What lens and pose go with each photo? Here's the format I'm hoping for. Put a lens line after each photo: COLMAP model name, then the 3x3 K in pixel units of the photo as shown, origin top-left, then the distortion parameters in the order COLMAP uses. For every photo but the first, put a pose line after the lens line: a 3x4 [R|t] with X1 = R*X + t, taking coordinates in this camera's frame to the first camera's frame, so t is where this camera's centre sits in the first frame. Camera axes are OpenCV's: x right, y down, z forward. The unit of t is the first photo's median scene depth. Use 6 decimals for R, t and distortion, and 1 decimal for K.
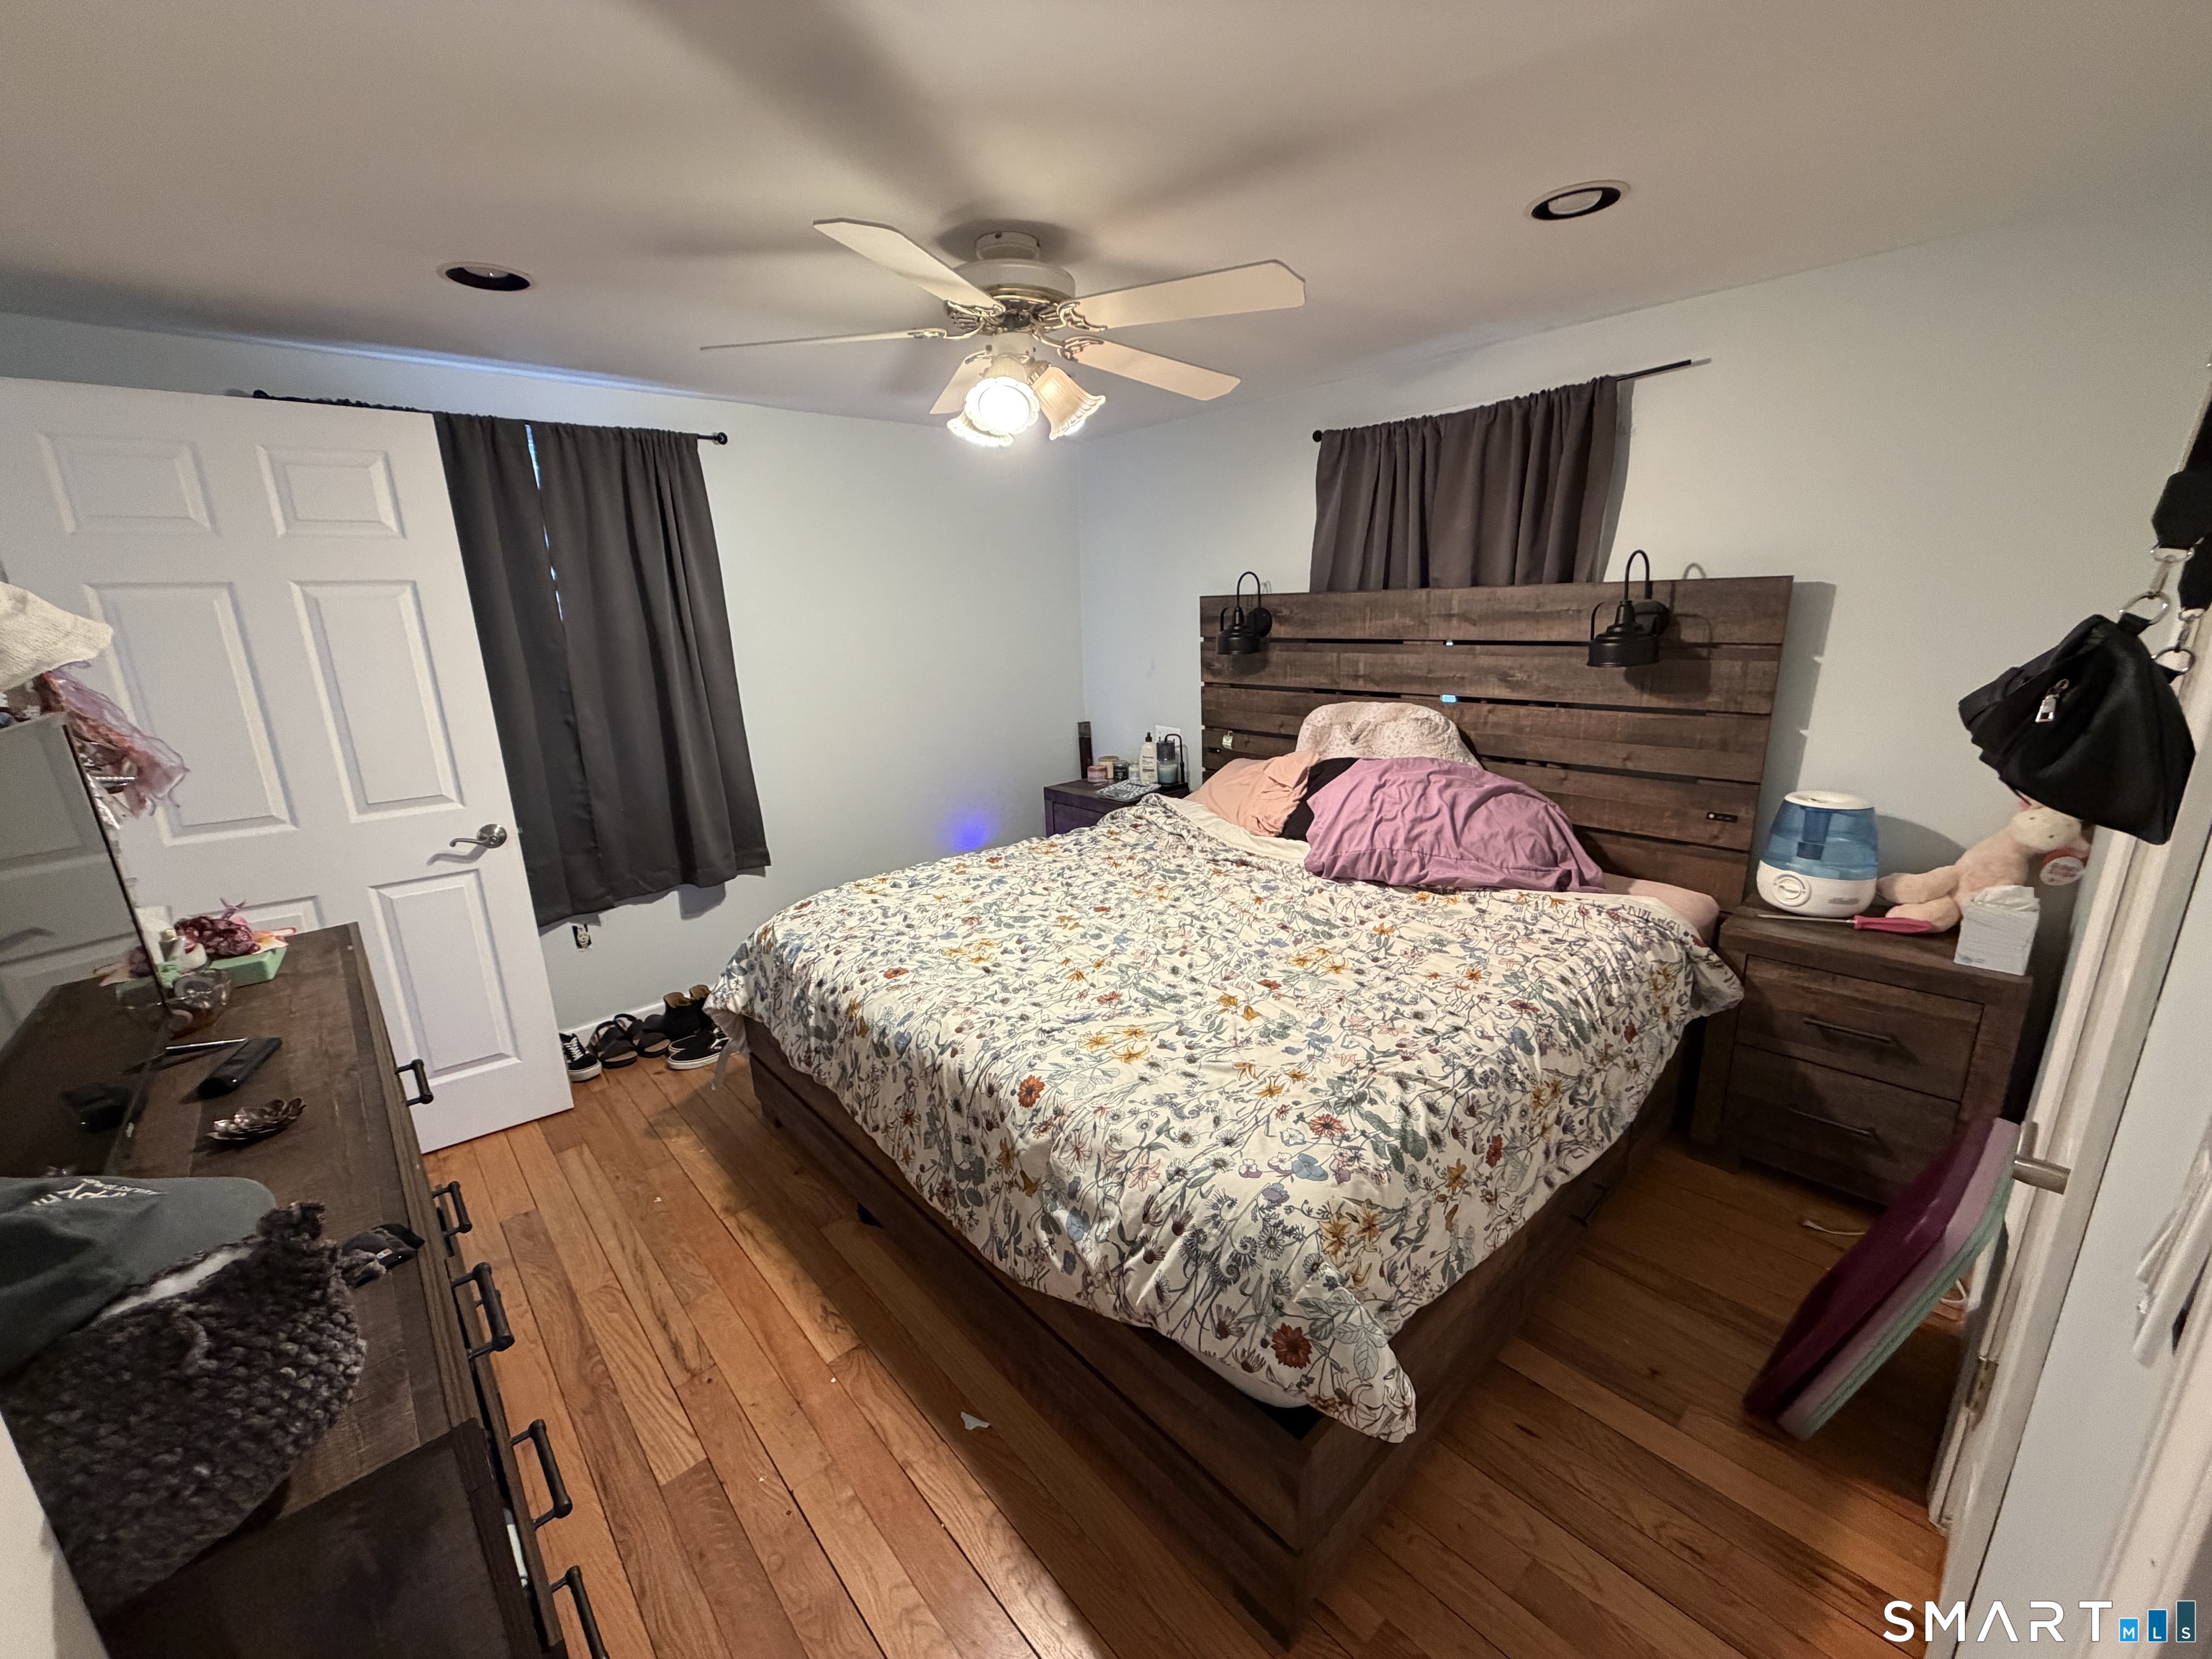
lens RADIAL K [[873.5, 0, 1095.9], [0, 873.5, 832.7], [0, 0, 1]] dist [-0.001054, 0.000091]
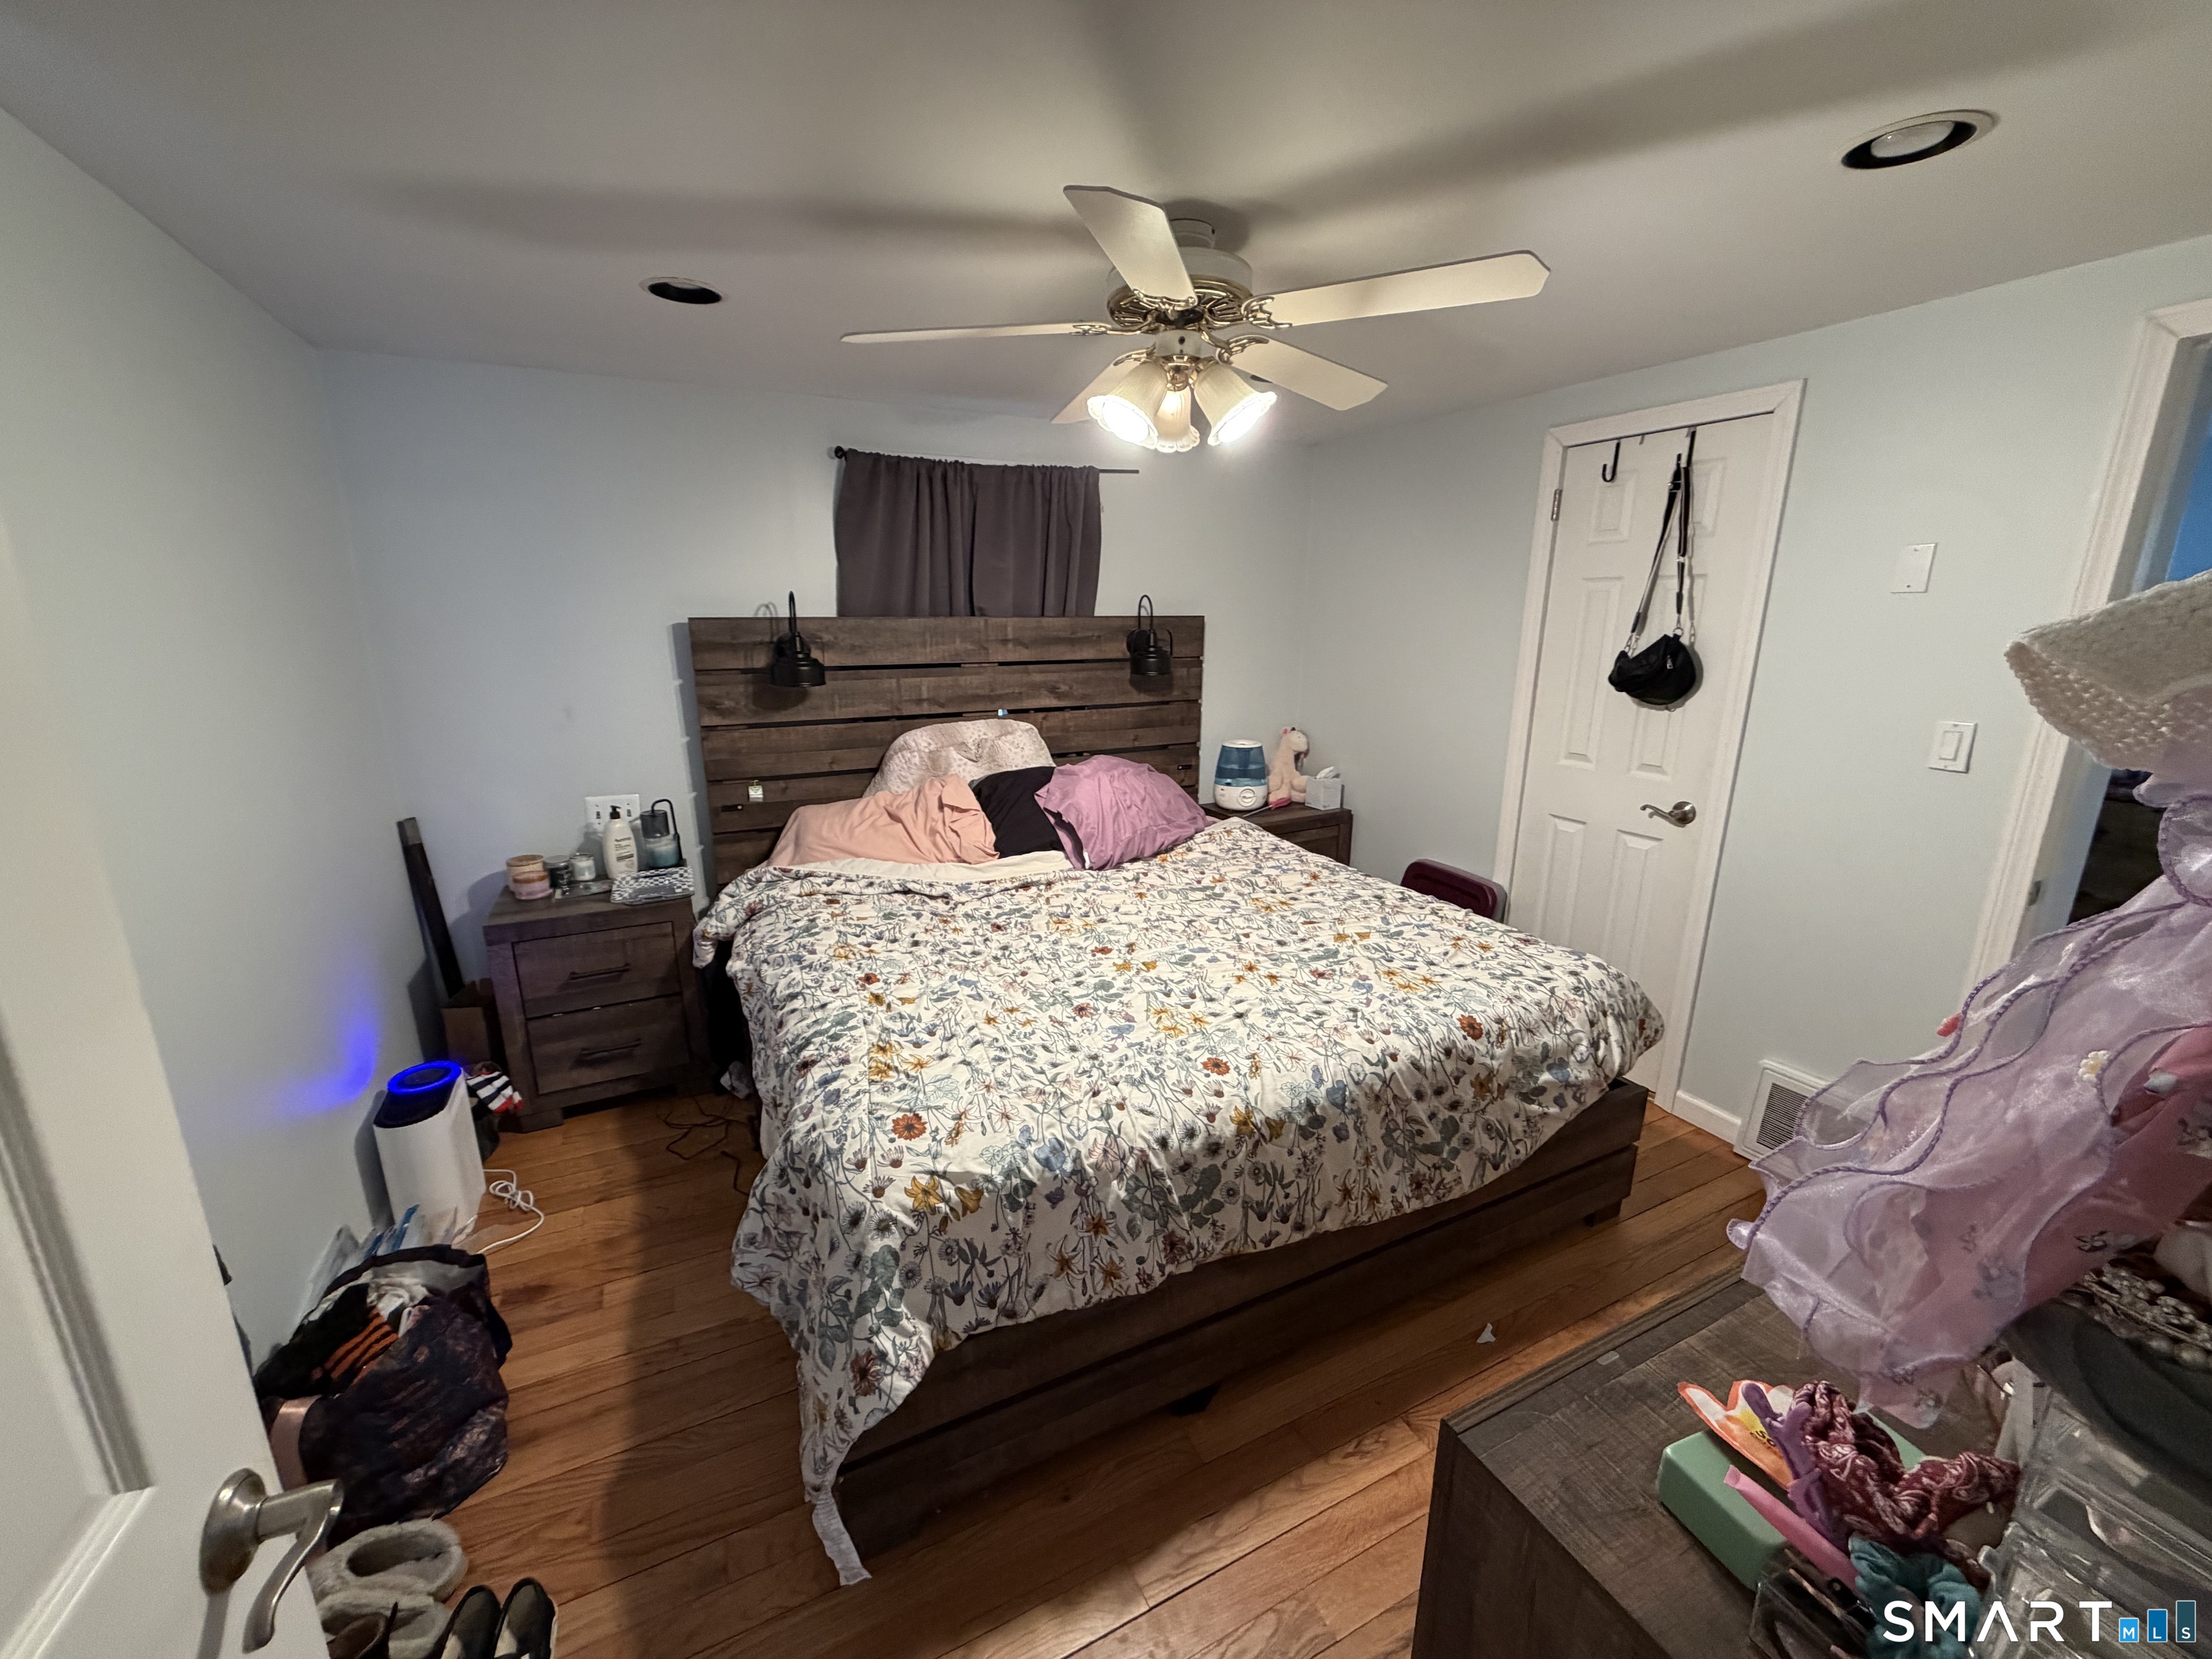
lens RADIAL K [[873.5, 0, 1095.9], [0, 873.5, 832.7], [0, 0, 1]] dist [-0.001054, 0.000091]
pose [[0.273082, -0.204793, 0.939939, -0.762441], [0.239241, 0.960837, 0.139839, -0.149019], [-0.931767, 0.186685, 0.311382, 0.624393]]
